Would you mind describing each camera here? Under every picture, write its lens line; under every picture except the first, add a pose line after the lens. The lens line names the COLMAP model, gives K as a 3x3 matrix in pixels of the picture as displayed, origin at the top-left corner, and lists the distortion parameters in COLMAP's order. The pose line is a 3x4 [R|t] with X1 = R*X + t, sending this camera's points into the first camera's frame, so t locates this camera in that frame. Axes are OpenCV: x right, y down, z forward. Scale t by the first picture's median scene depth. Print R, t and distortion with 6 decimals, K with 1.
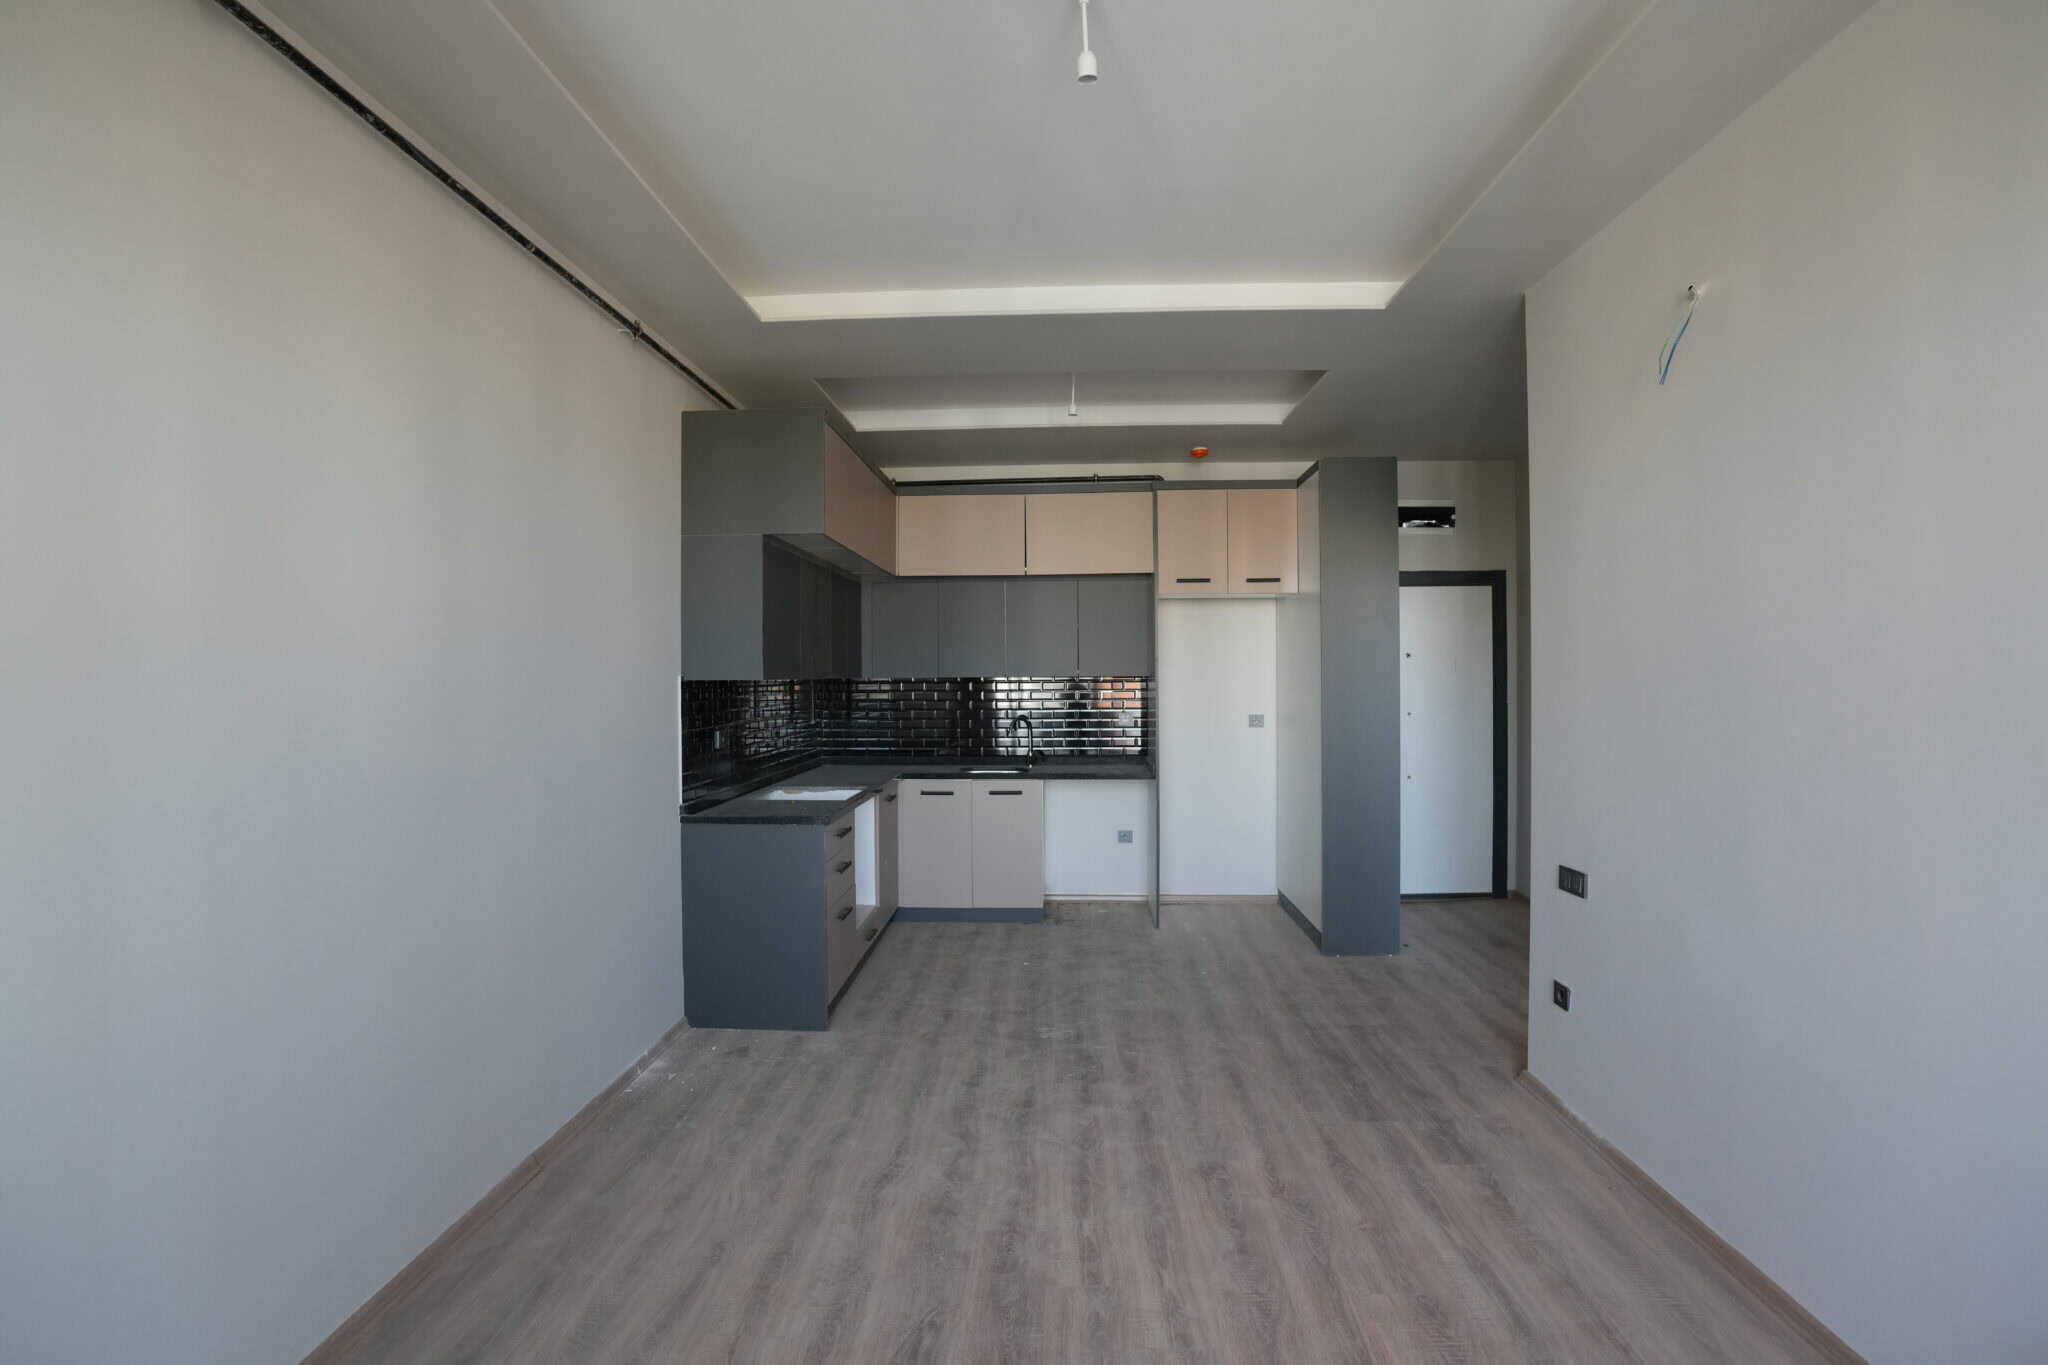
lens RADIAL K [[1003.1, 0, 1021.0], [0, 1003.1, 679.1], [0, 0, 1]] dist [-0.079687, 0.036938]
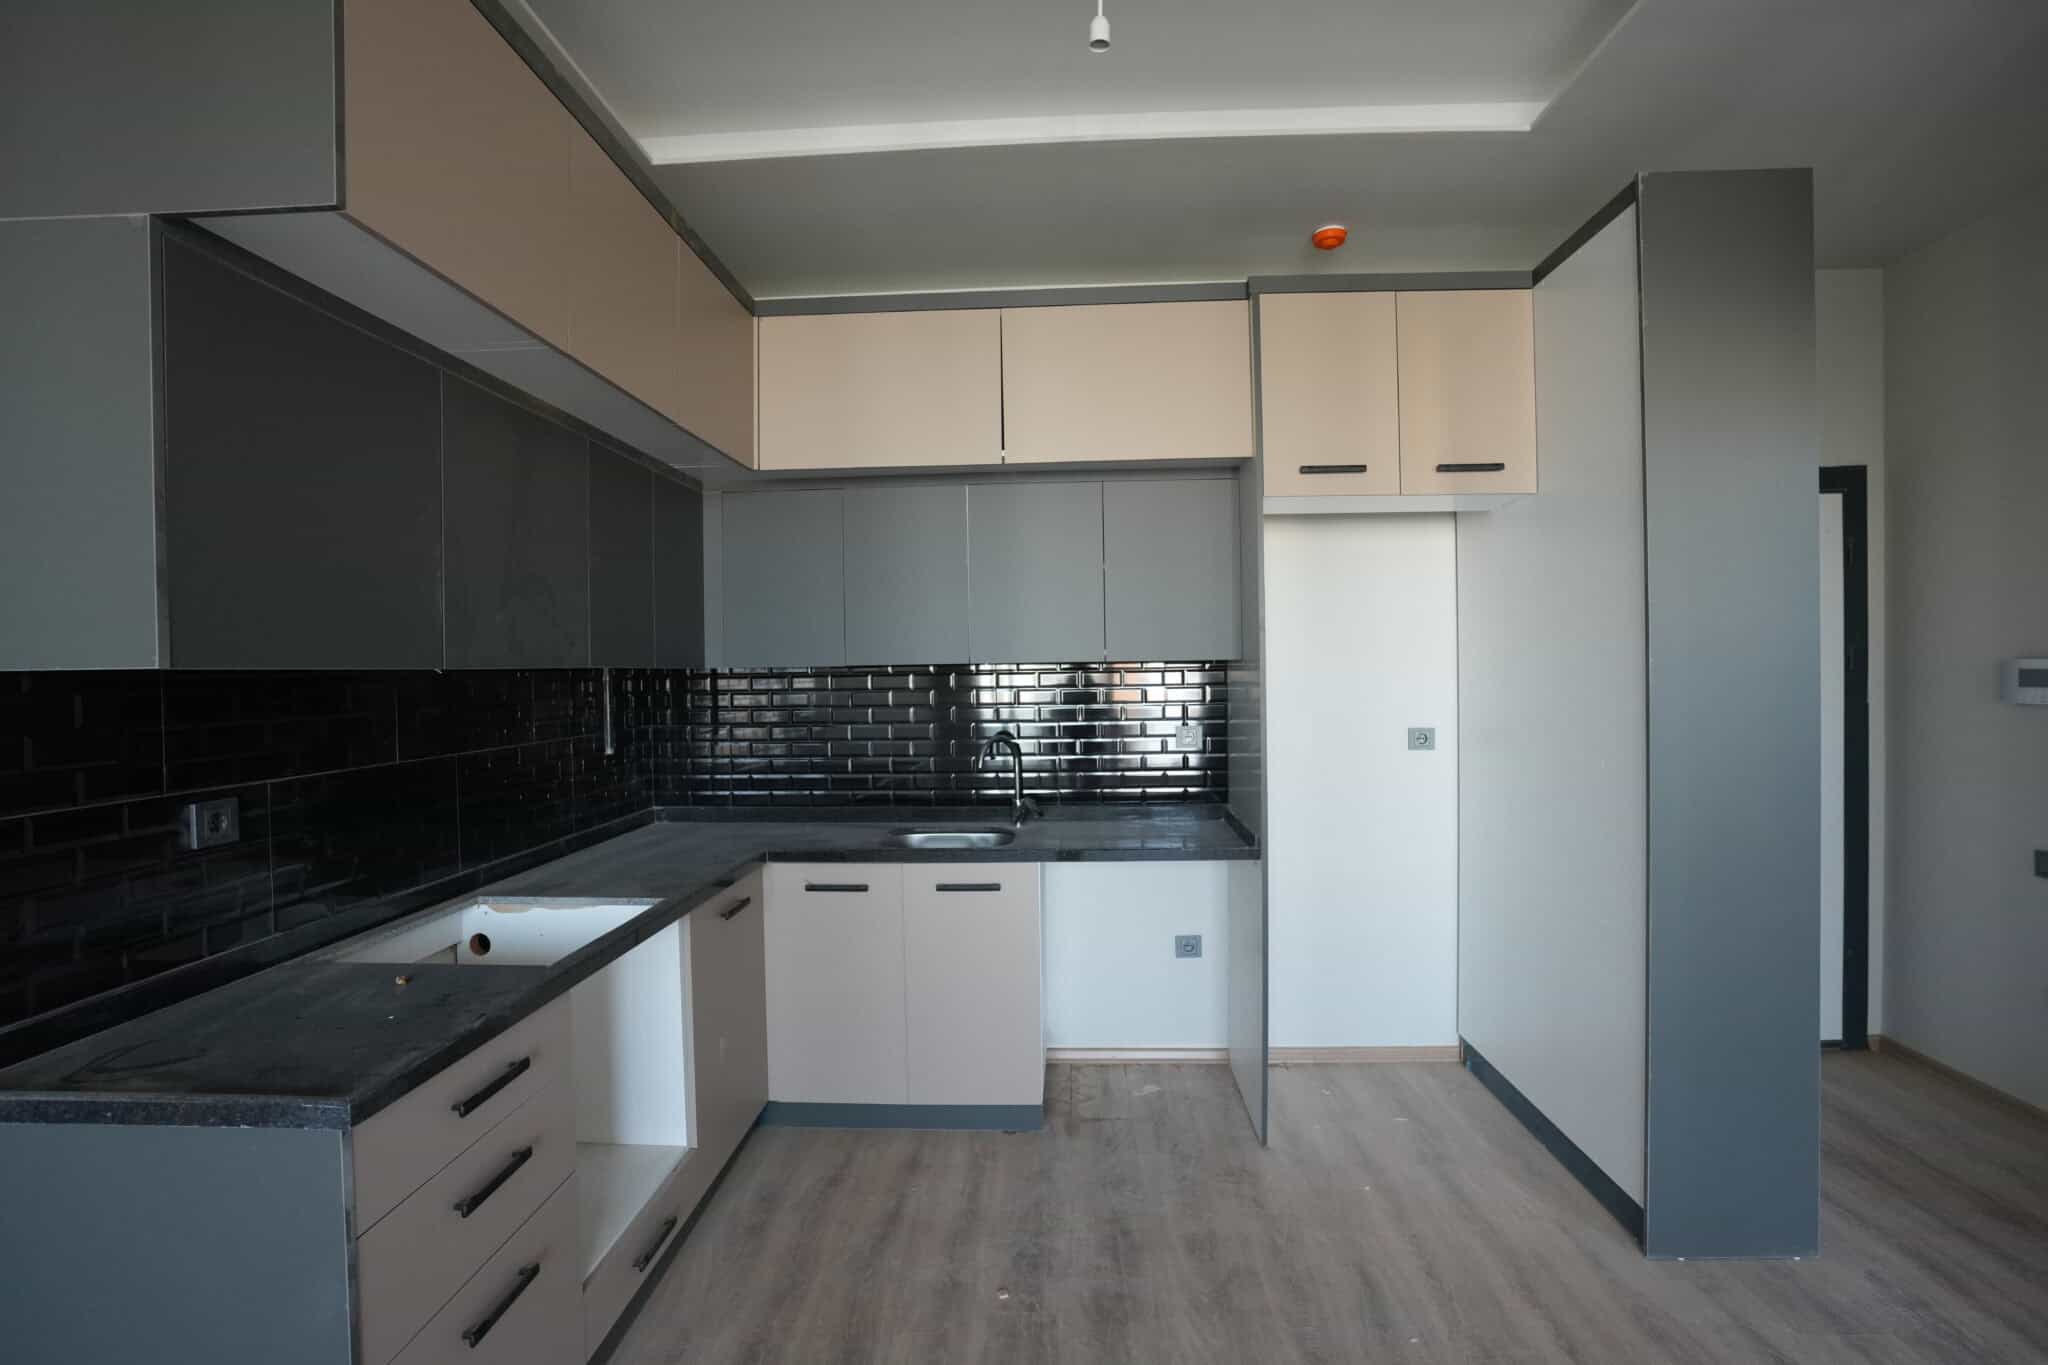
lens RADIAL K [[1003.1, 0, 1021.0], [0, 1003.1, 679.1], [0, 0, 1]] dist [-0.079687, 0.036938]
pose [[0.999958, -0.009017, -0.001785, 0.013652], [0.009028, 0.999939, 0.006289, 0.003380], [0.001728, -0.006305, 0.999979, 0.486710]]
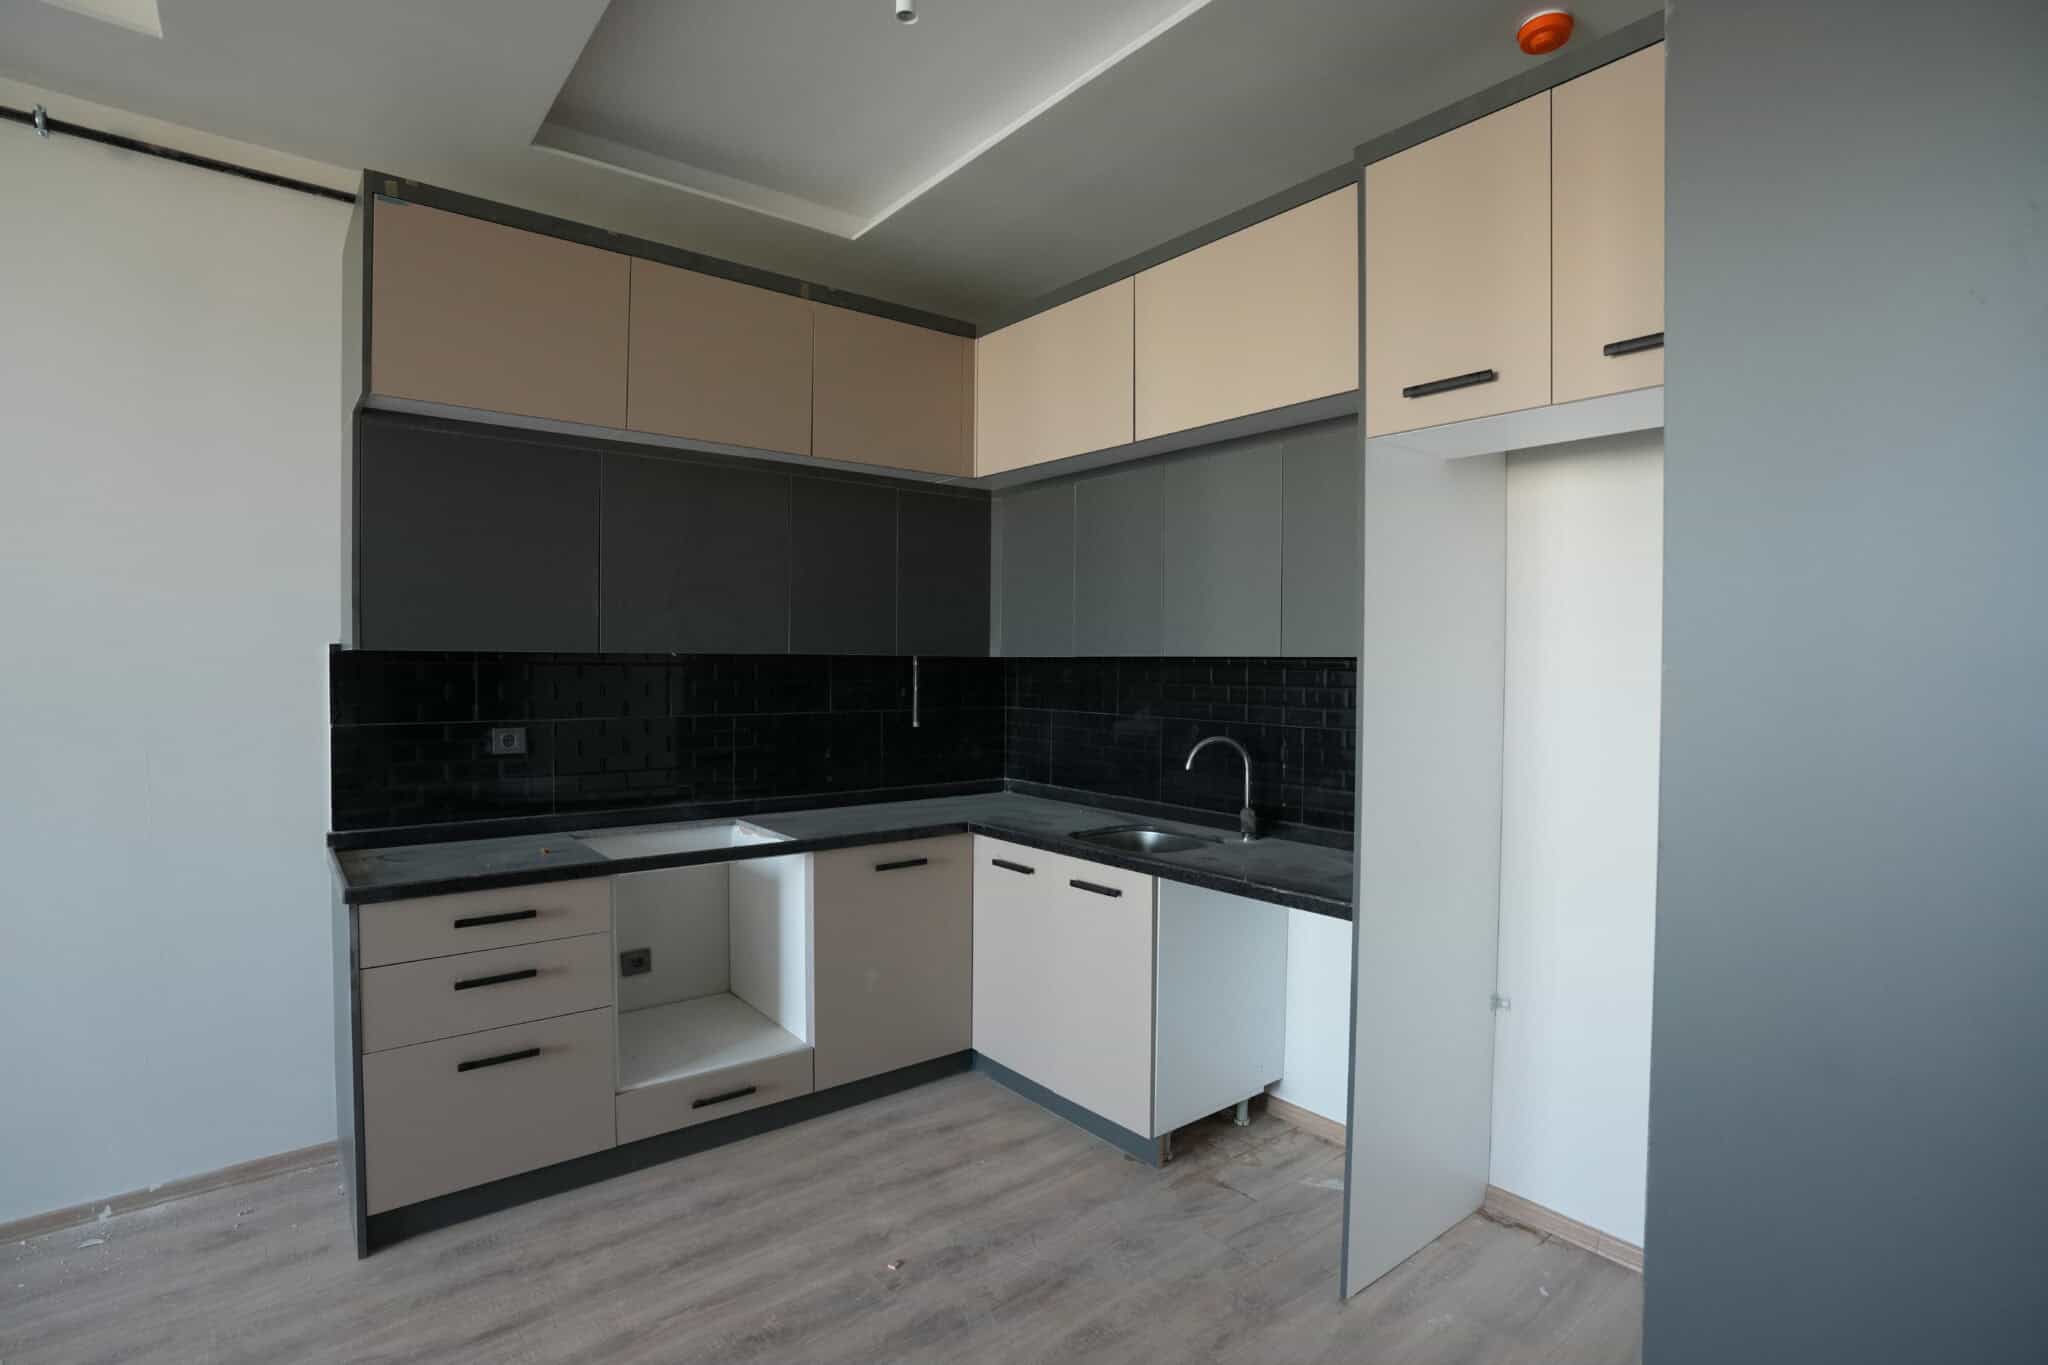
lens RADIAL K [[1003.1, 0, 1021.0], [0, 1003.1, 679.1], [0, 0, 1]] dist [-0.079687, 0.036938]
pose [[0.657877, 0.024183, -0.752737, 0.331267], [-0.014972, 0.999707, 0.019032, 0.000953], [0.752977, -0.001250, 0.658046, 0.646684]]
